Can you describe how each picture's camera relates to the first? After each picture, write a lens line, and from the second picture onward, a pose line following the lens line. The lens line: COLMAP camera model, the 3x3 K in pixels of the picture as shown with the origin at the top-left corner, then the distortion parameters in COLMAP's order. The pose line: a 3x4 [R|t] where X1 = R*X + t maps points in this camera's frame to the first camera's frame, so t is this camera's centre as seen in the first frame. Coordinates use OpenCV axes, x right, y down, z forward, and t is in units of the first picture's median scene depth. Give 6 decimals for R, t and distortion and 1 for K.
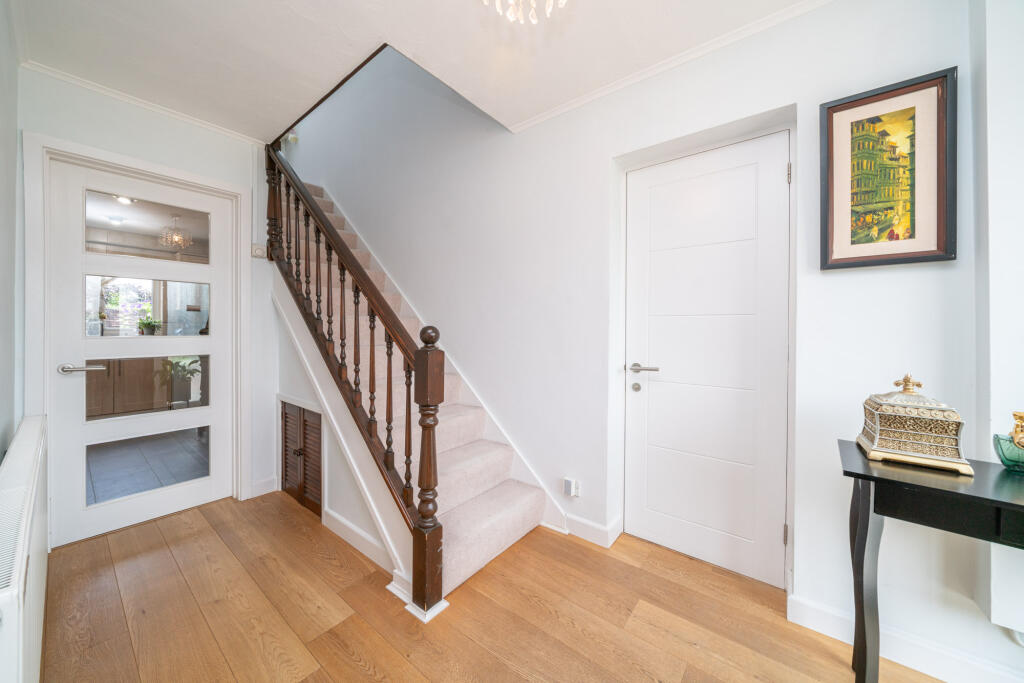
lens RADIAL K [[353.1, 0, 506.9], [0, 353.1, 328.5], [0, 0, 1]] dist [-0.001144, -0.000063]
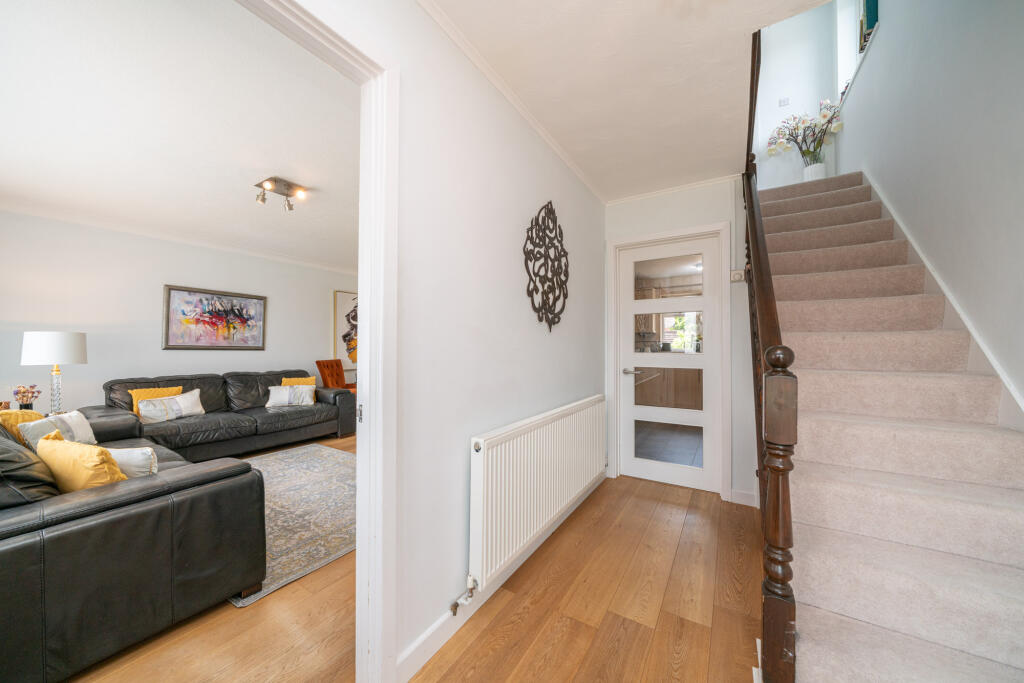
lens RADIAL K [[371.5, 0, 512.0], [0, 371.5, 341.5], [0, 0, 1]] dist [0.000547, 0.000035]
pose [[0.124916, -0.015328, -0.992049, 0.437686], [0.001893, 0.999883, -0.015210, -0.003171], [0.992166, 0.000022, 0.124930, 0.227097]]
